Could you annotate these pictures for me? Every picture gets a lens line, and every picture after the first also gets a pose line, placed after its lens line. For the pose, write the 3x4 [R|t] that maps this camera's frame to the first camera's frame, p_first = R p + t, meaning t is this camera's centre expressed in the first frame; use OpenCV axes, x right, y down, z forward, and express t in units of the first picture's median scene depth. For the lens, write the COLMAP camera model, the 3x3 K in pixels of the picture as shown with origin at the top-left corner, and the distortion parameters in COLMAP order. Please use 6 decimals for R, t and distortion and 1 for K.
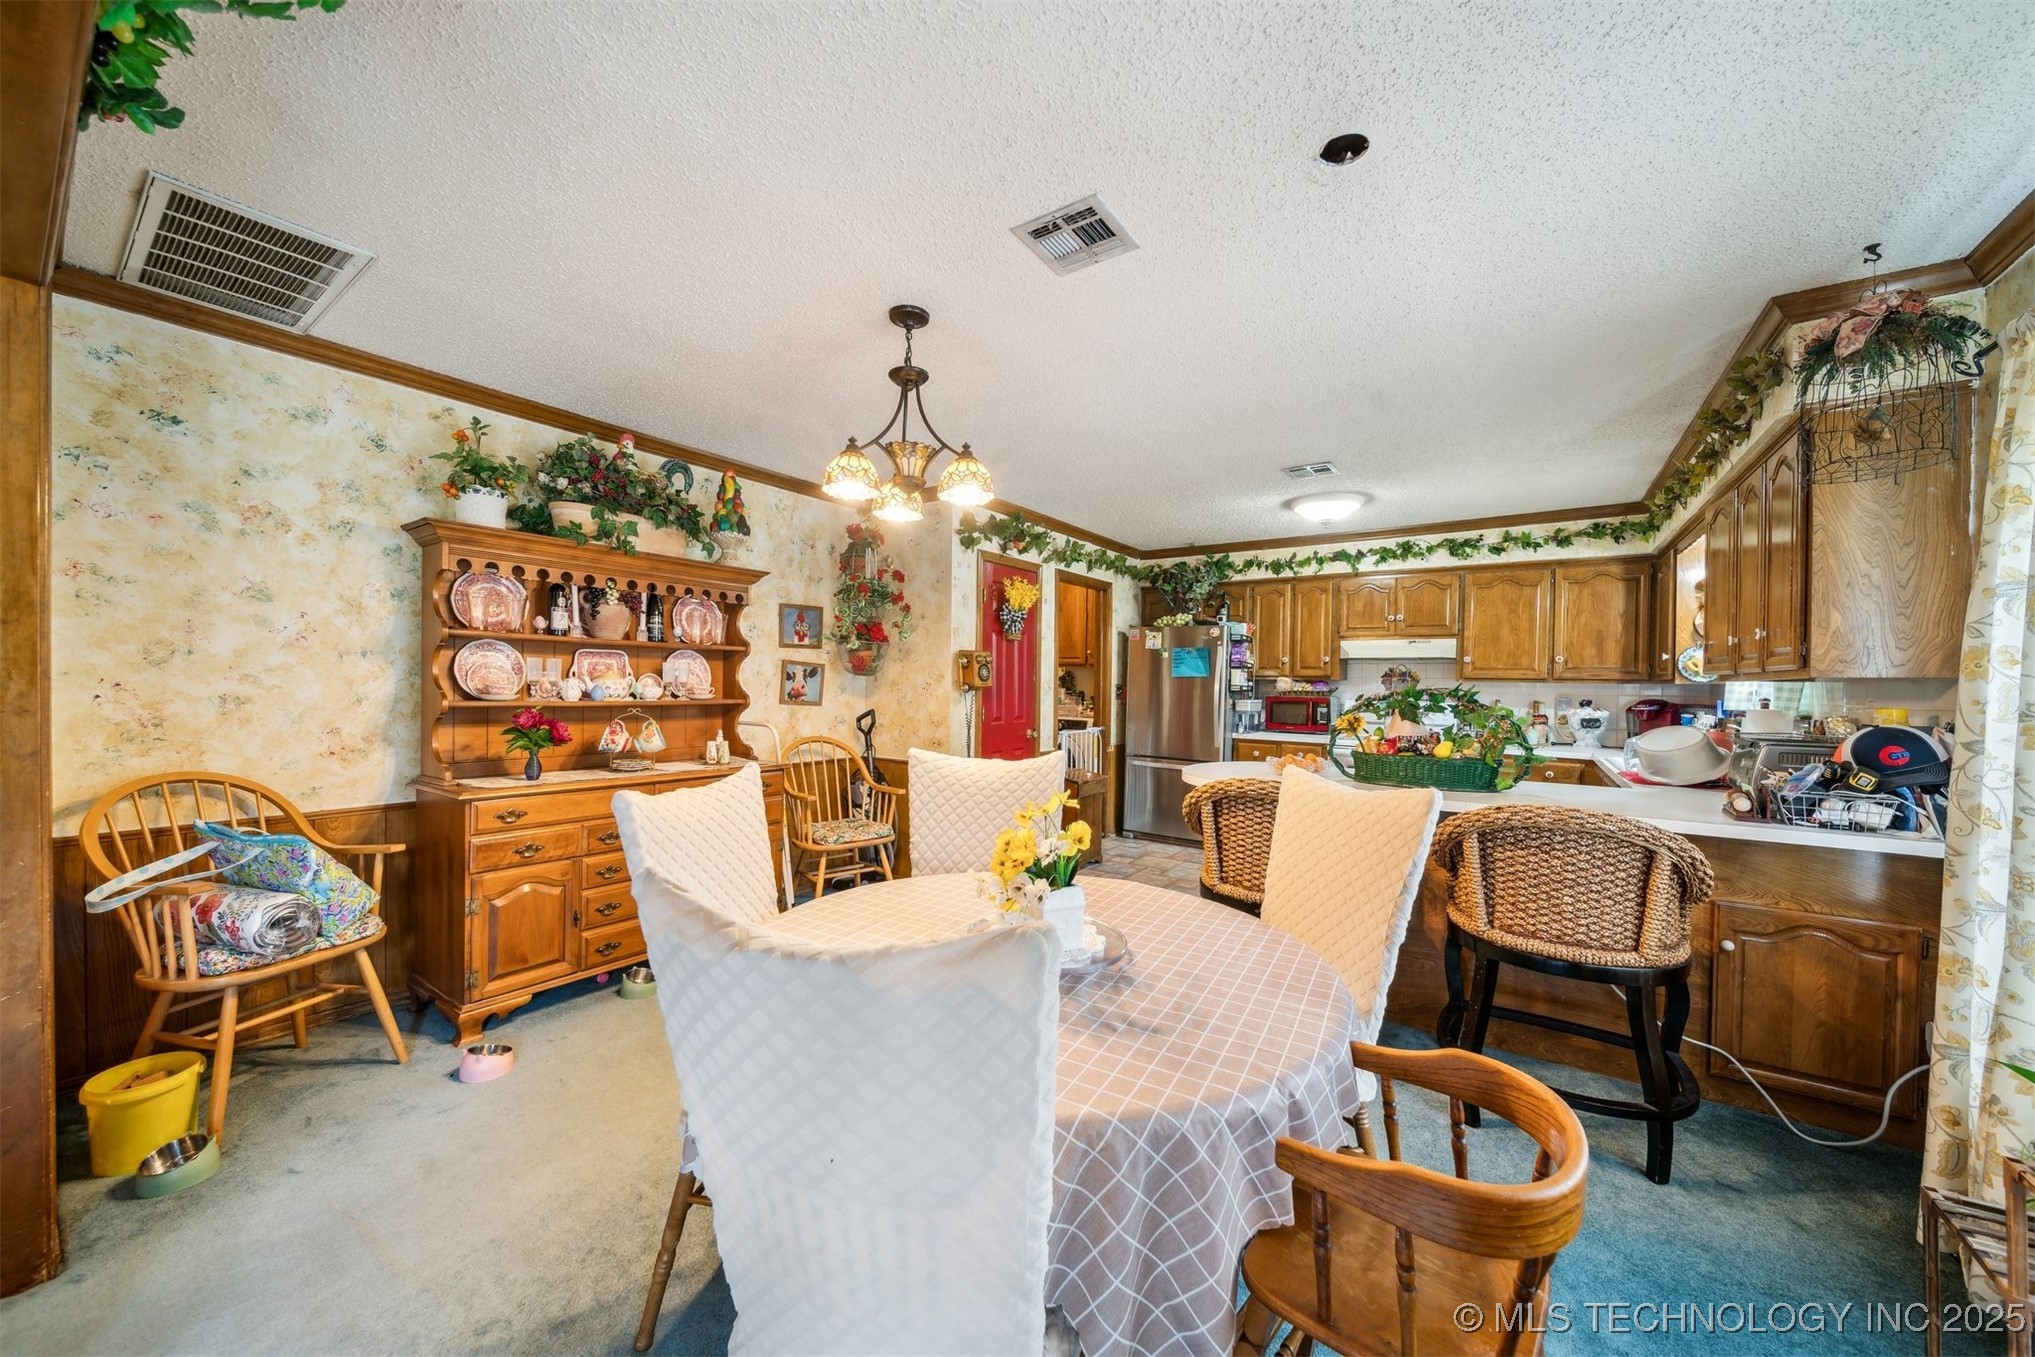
lens RADIAL K [[728.6, 0, 1017.5], [0, 728.6, 678.5], [0, 0, 1]] dist [-0.000357, -0.000050]
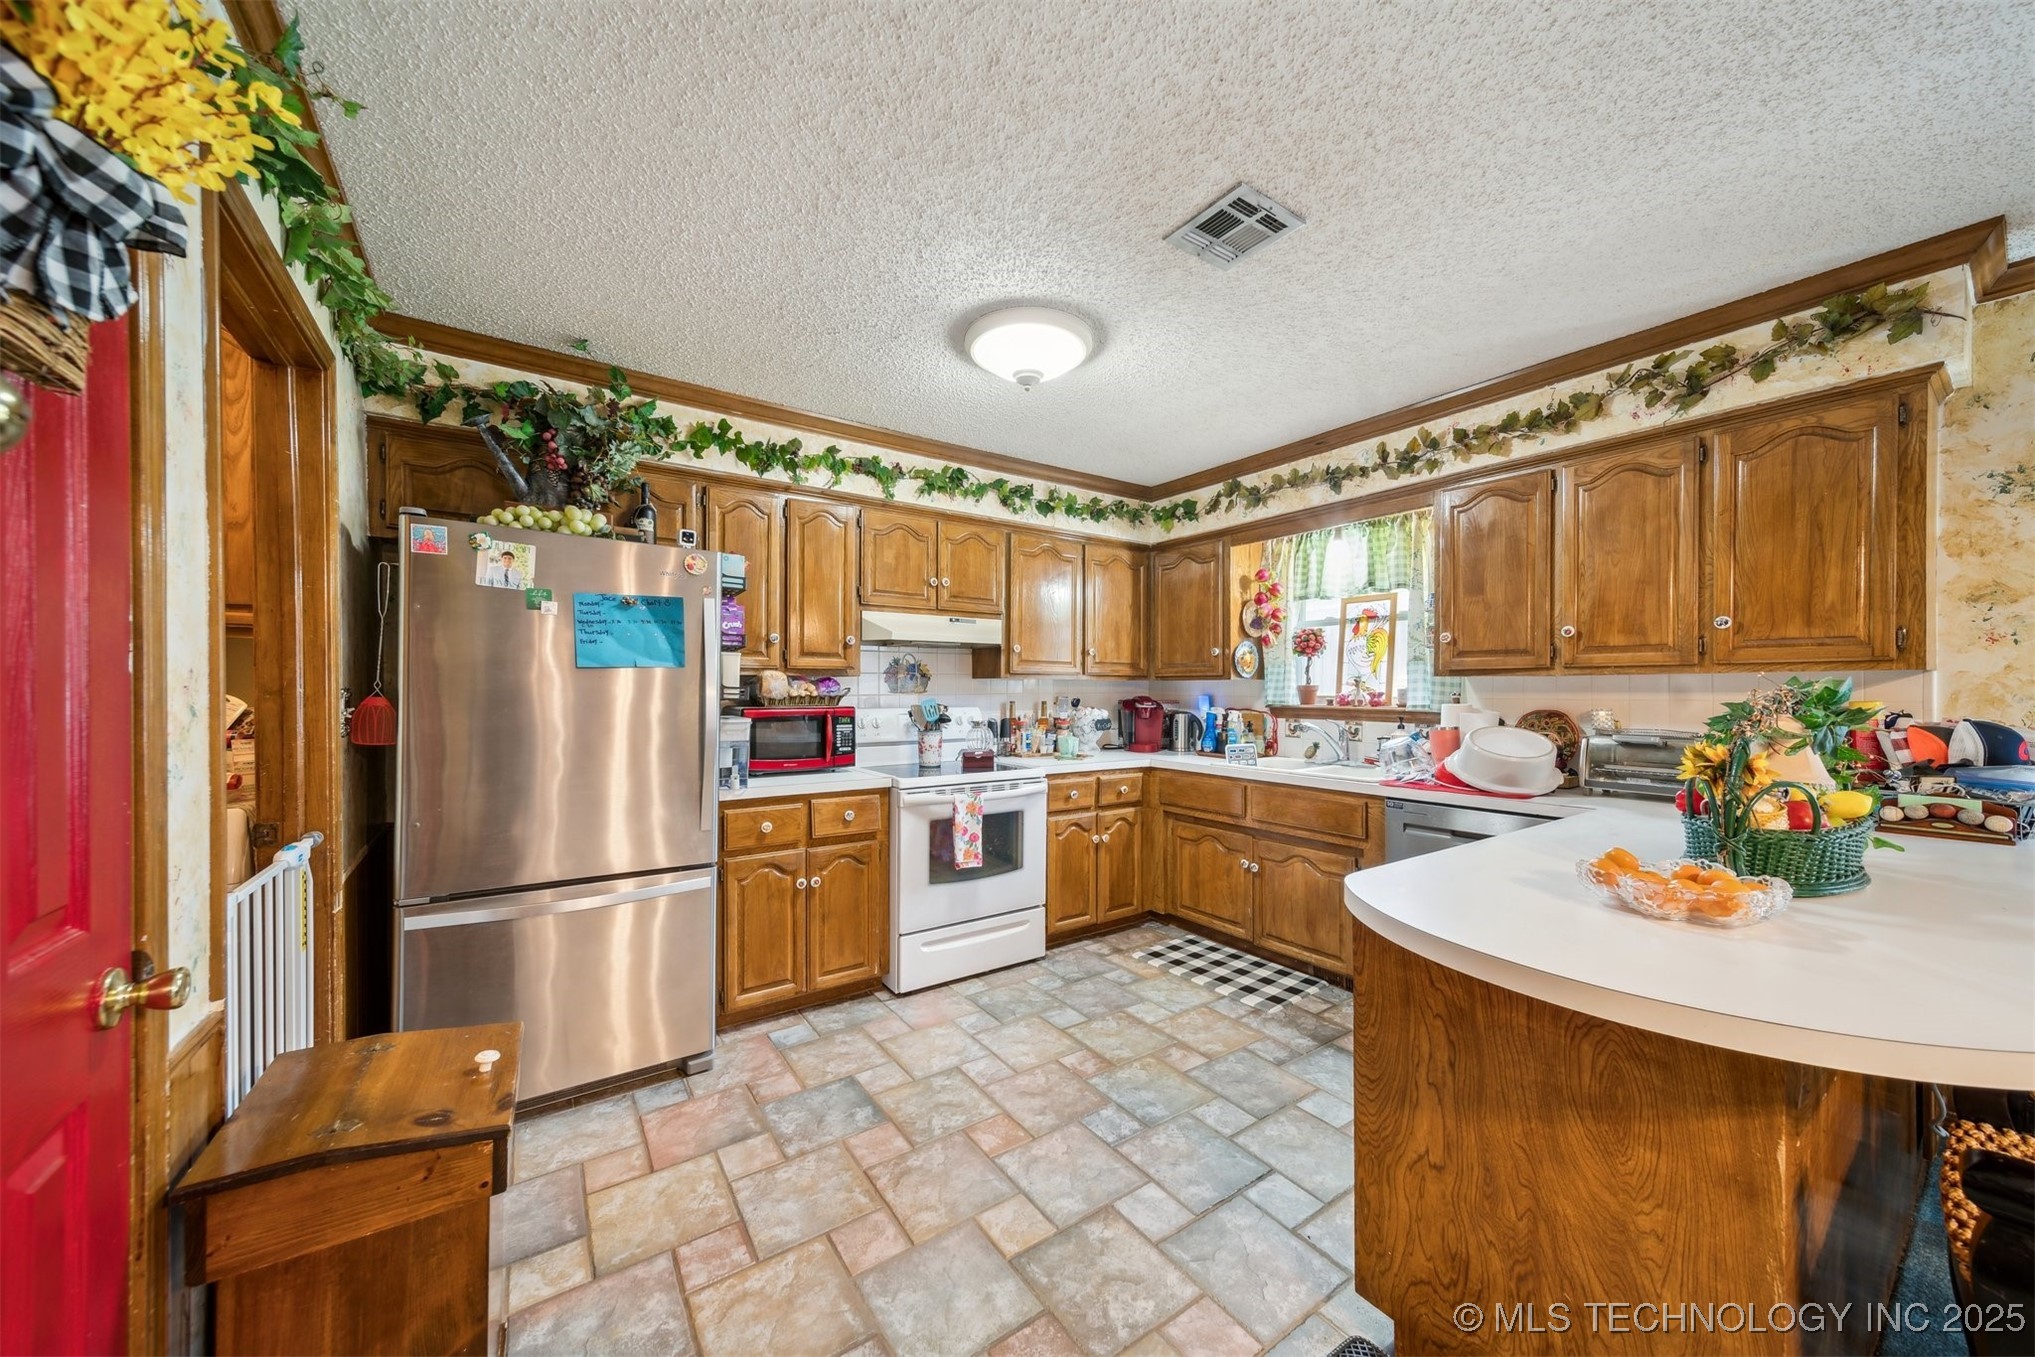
lens RADIAL K [[718.8, 0, 1017.5], [0, 718.8, 678.5], [0, 0, 1]] dist [0.017125, 0.000005]
pose [[0.340697, -0.000312, 0.940173, -0.069976], [-0.000194, 1.000000, 0.000402, 0.004283], [-0.940173, -0.000319, 0.340697, 0.705754]]
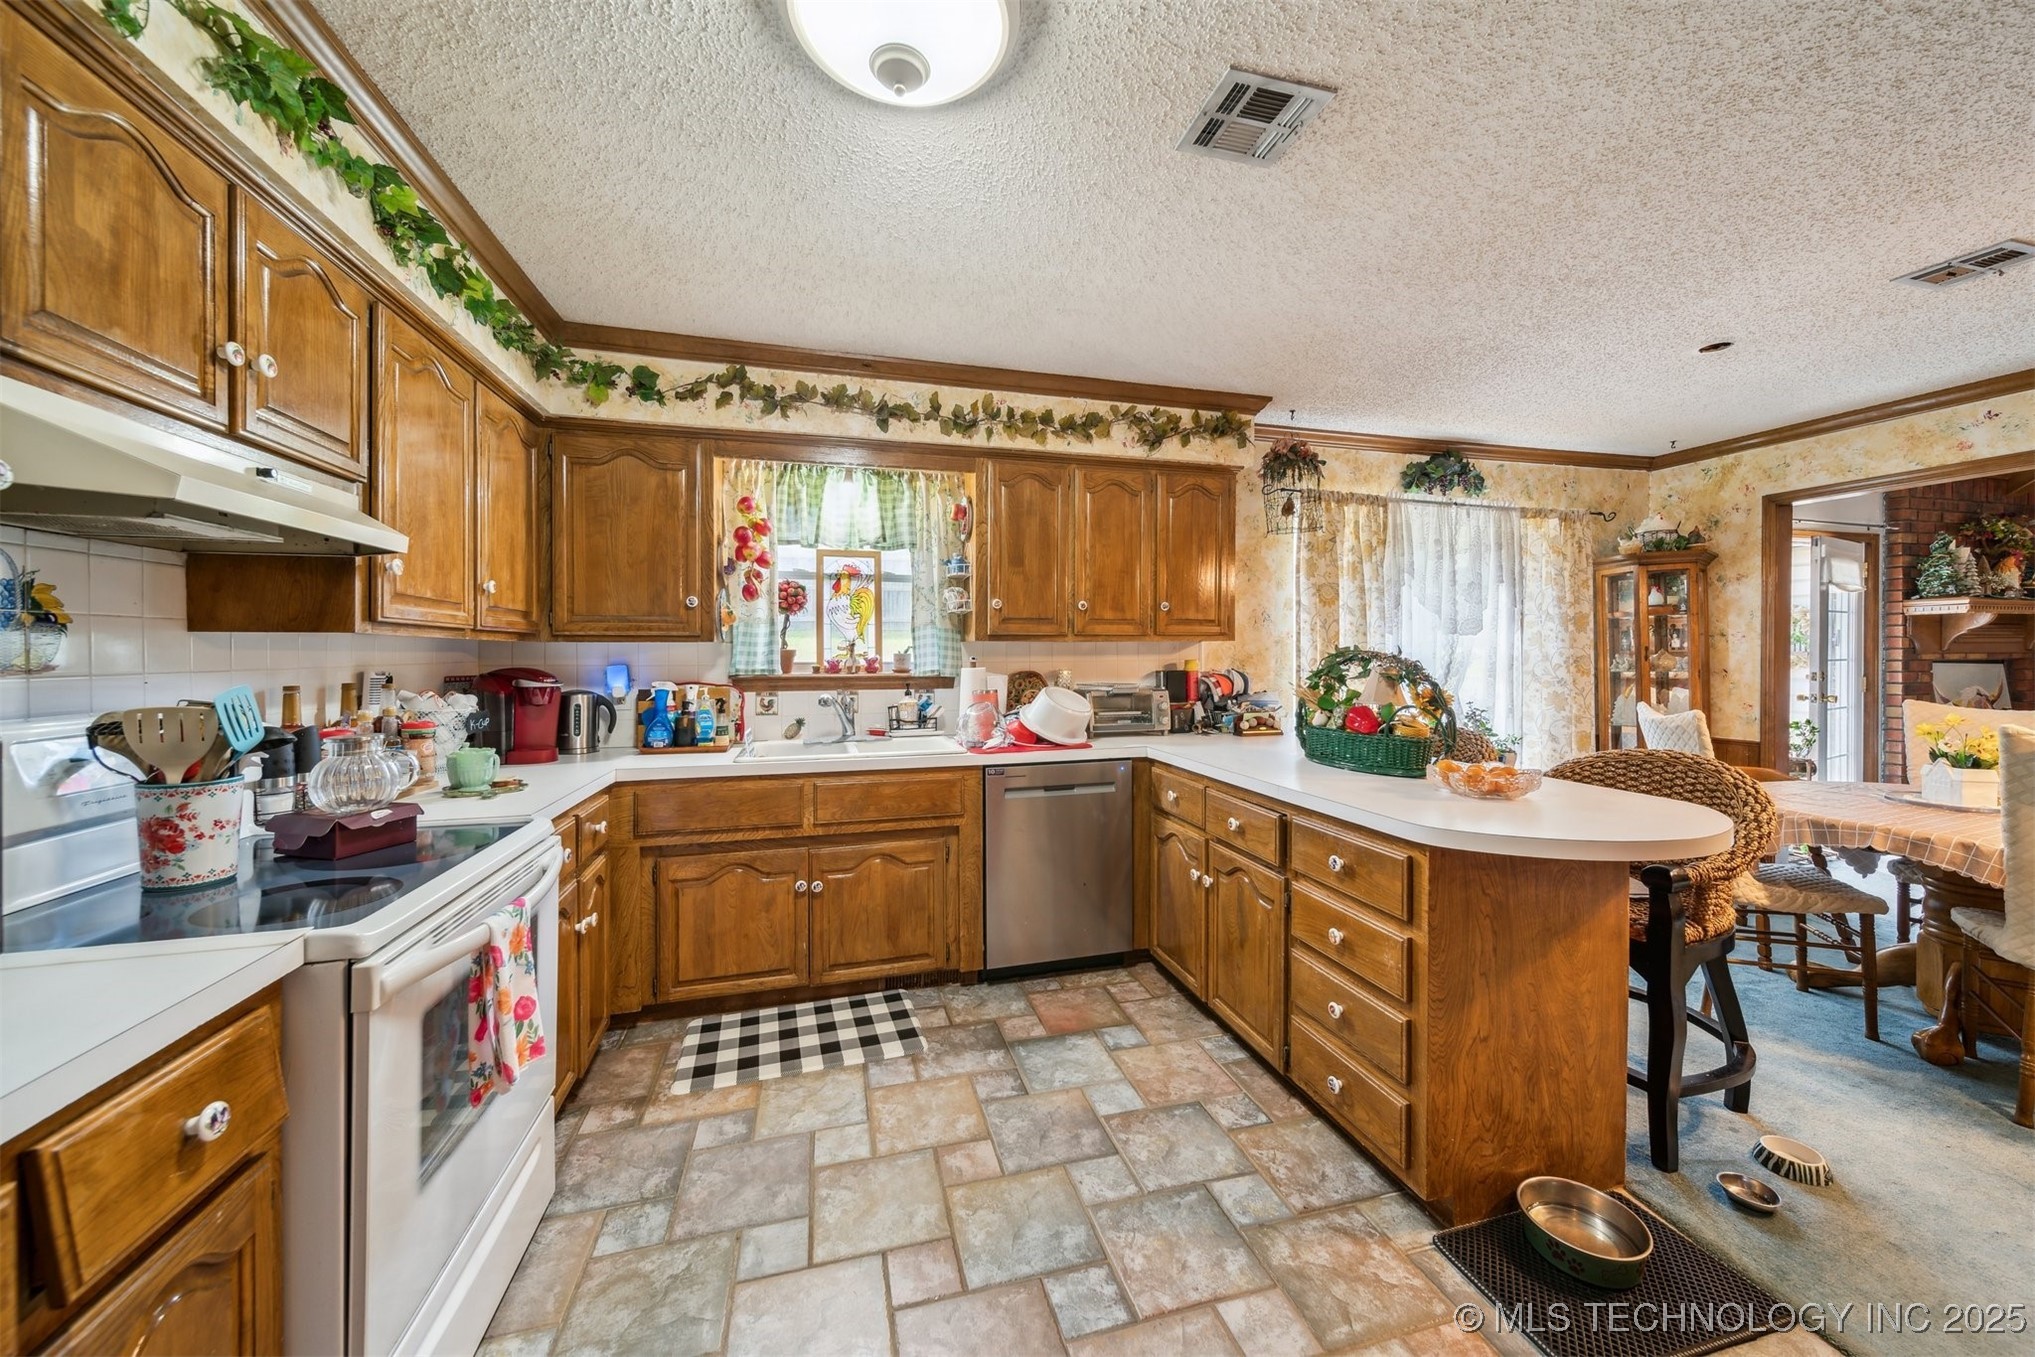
lens RADIAL K [[742.2, 0, 1028.5], [0, 742.2, 651.1], [0, 0, 1]] dist [0.010080, -0.000086]
pose [[-0.778763, -0.008759, 0.627257, 0.167482], [-0.009148, 0.999955, 0.002606, 0.008865], [-0.627252, -0.003708, -0.778808, 1.023082]]
